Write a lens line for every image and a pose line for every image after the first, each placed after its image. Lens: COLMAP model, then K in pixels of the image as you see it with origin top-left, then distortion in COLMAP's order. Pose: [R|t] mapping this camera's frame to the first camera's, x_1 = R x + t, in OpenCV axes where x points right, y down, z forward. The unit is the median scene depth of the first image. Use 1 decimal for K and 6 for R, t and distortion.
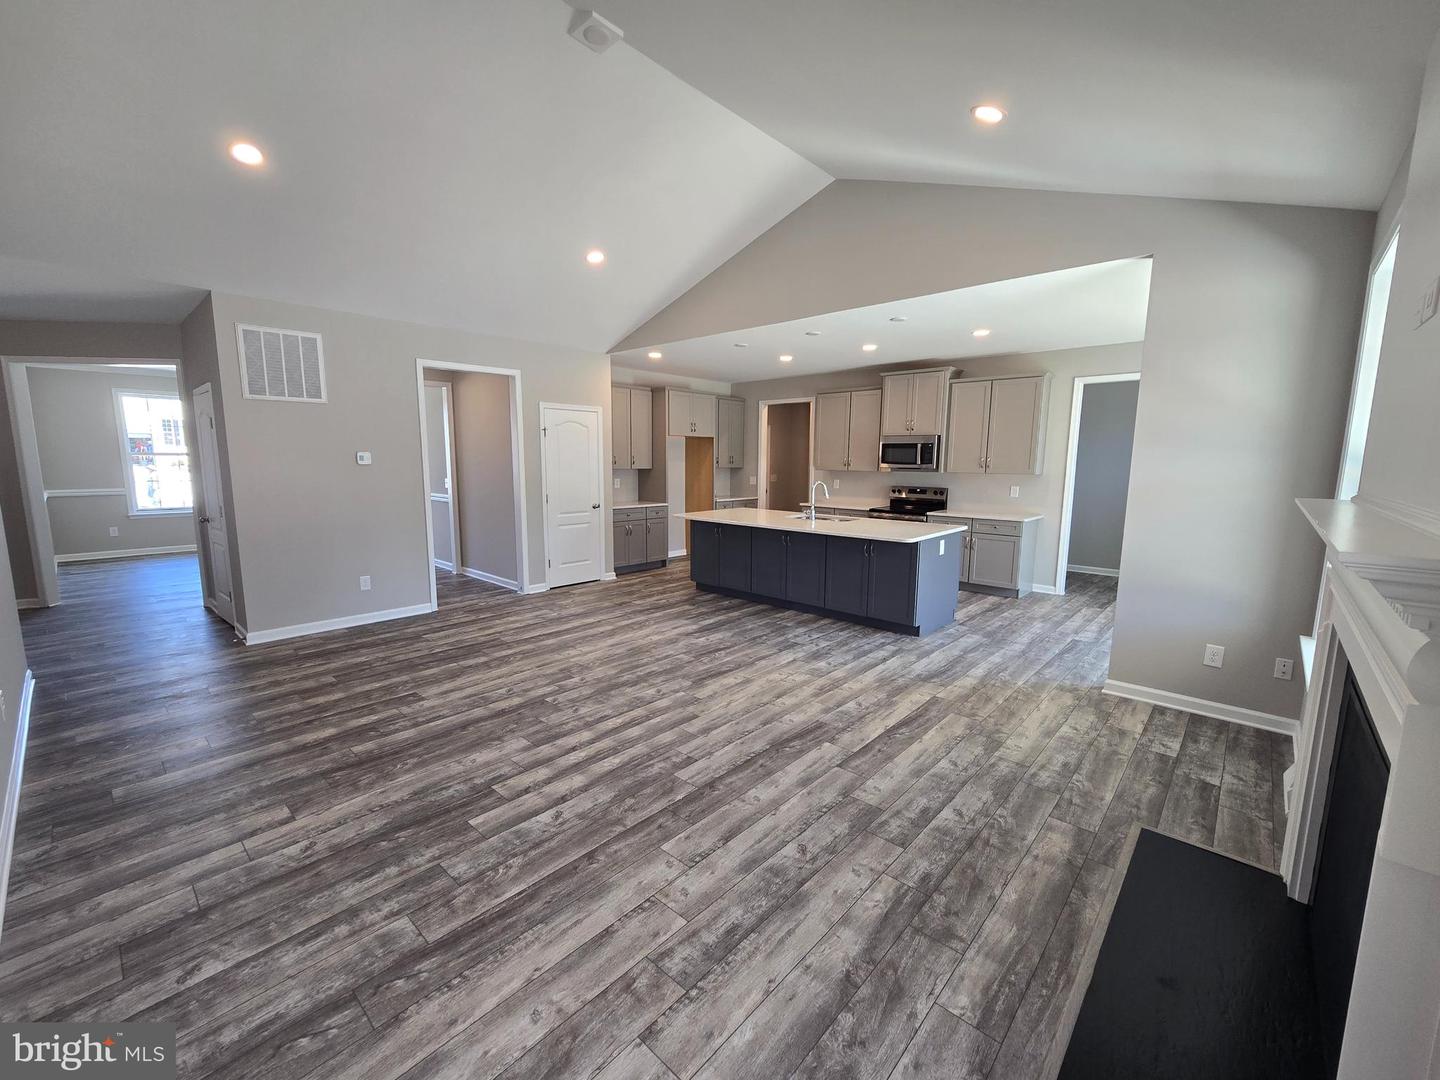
lens RADIAL K [[593.1, 0, 722.9], [0, 593.1, 543.3], [0, 0, 1]] dist [-0.002905, 0.002855]
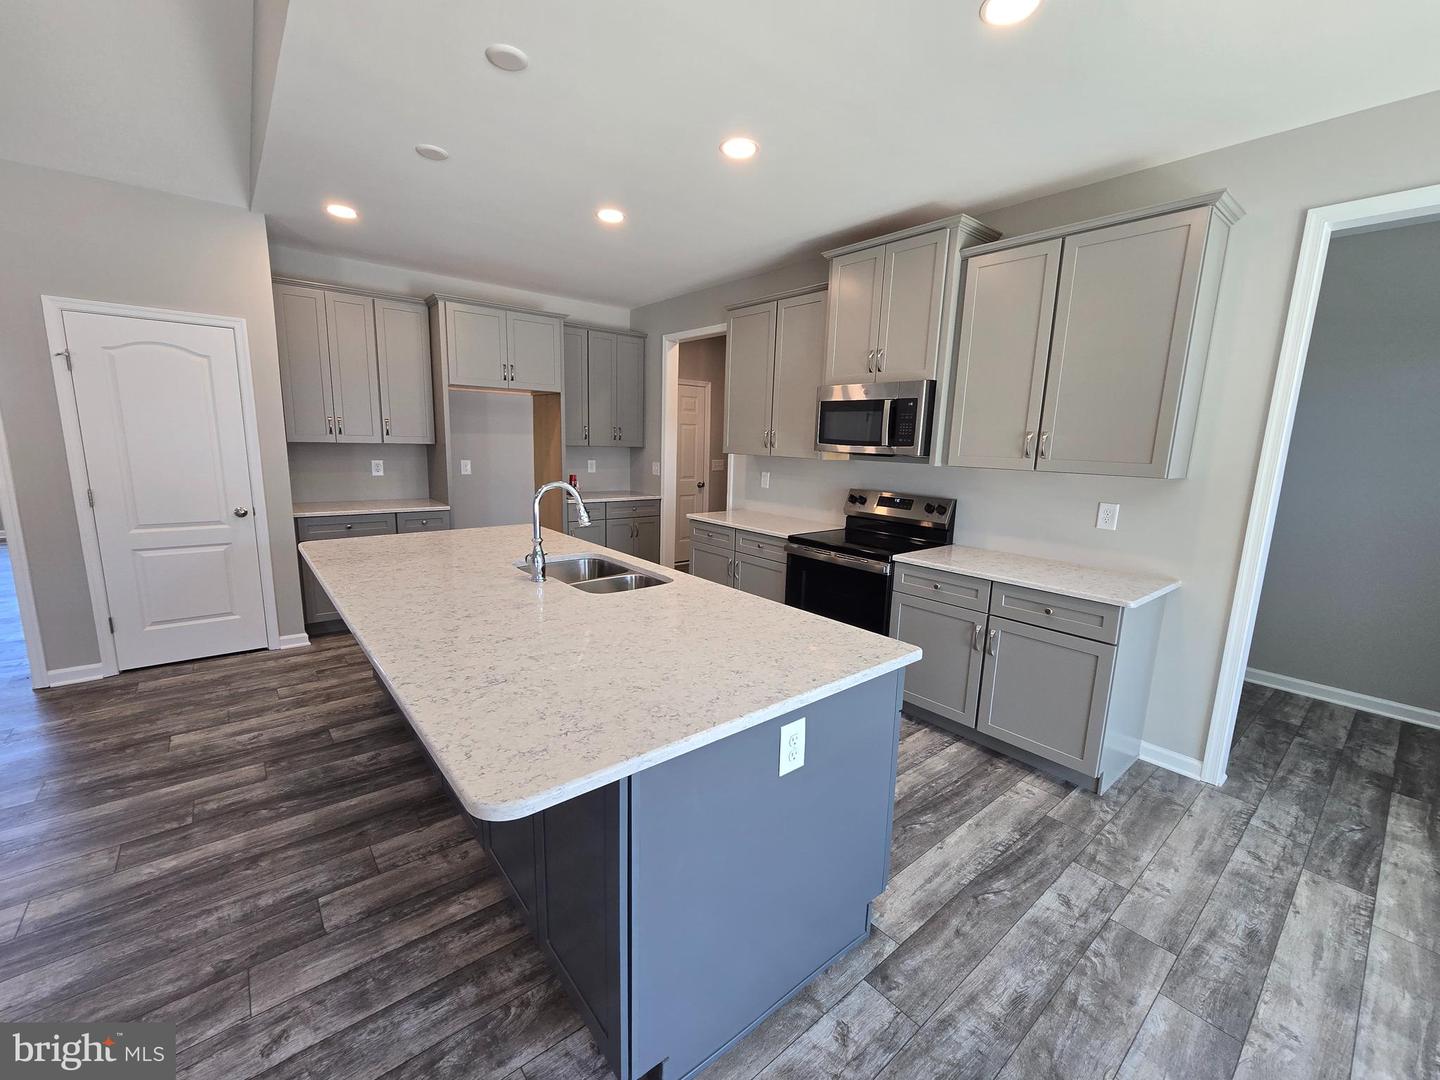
lens RADIAL K [[593.1, 0, 718.2], [0, 593.1, 545.8], [0, 0, 1]] dist [-0.002905, 0.002855]
pose [[0.989521, 0.045998, -0.136866, 0.376880], [-0.041096, 0.998416, 0.038429, -0.097202], [0.138417, -0.032401, 0.989844, 0.743800]]
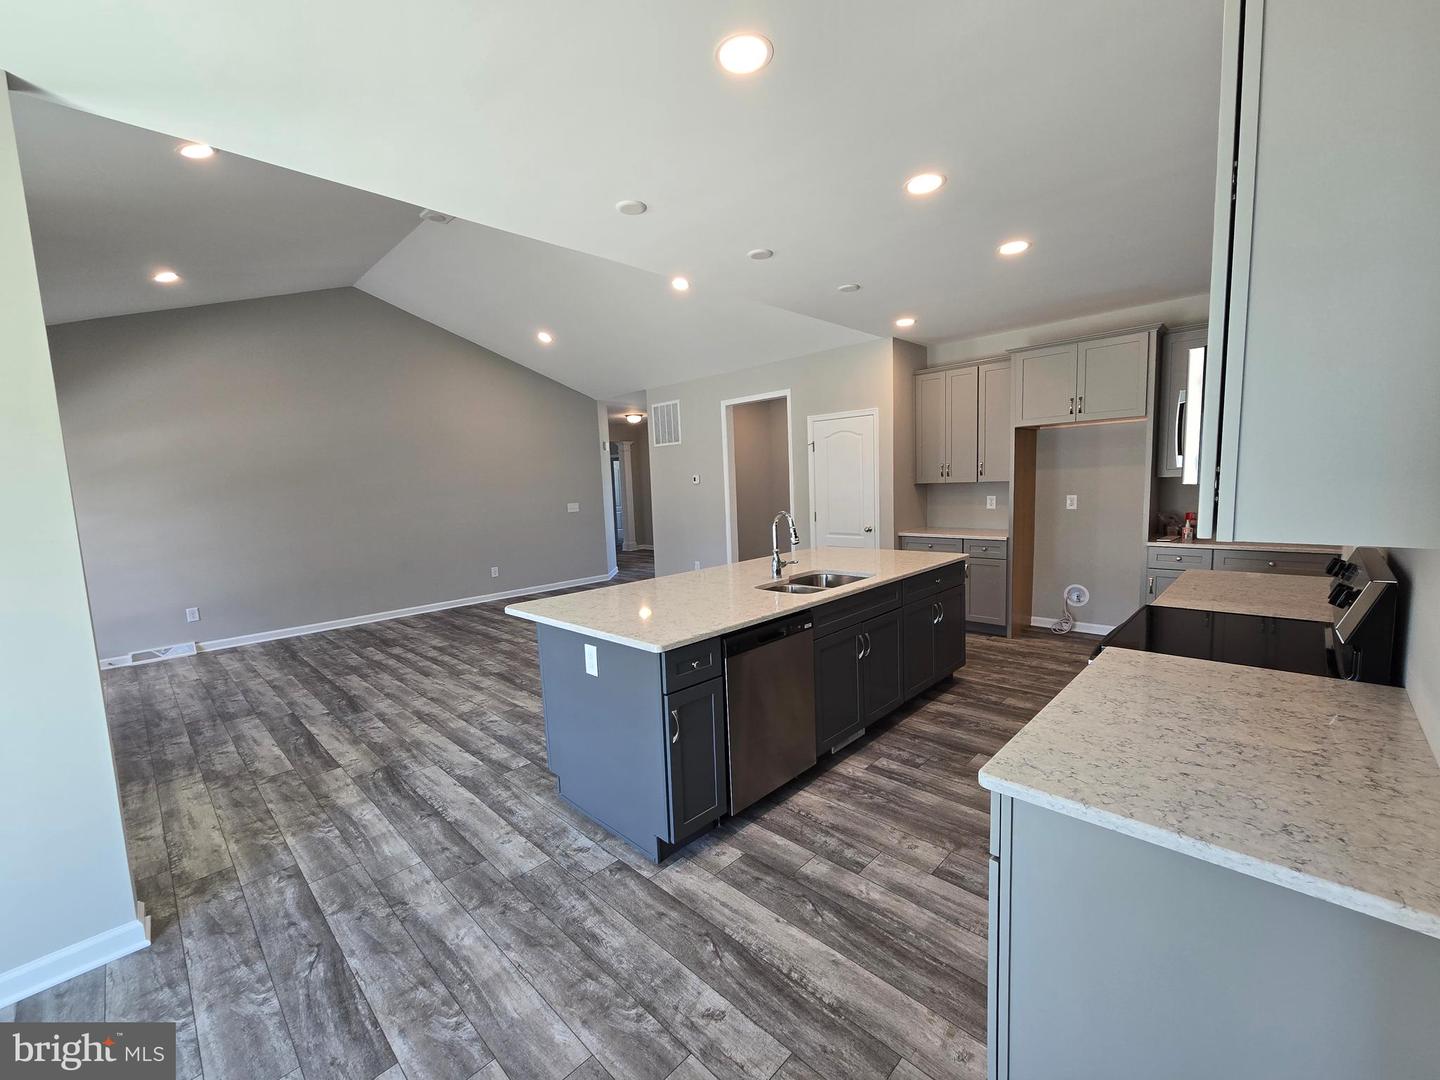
lens RADIAL K [[593.1, 0, 719.6], [0, 593.1, 549.6], [0, 0, 1]] dist [-0.002905, 0.002855]
pose [[-0.037625, 0.112228, -0.992970, 0.845580], [-0.102239, 0.988027, 0.115543, -0.150175], [0.994048, 0.105867, -0.025701, 1.128418]]
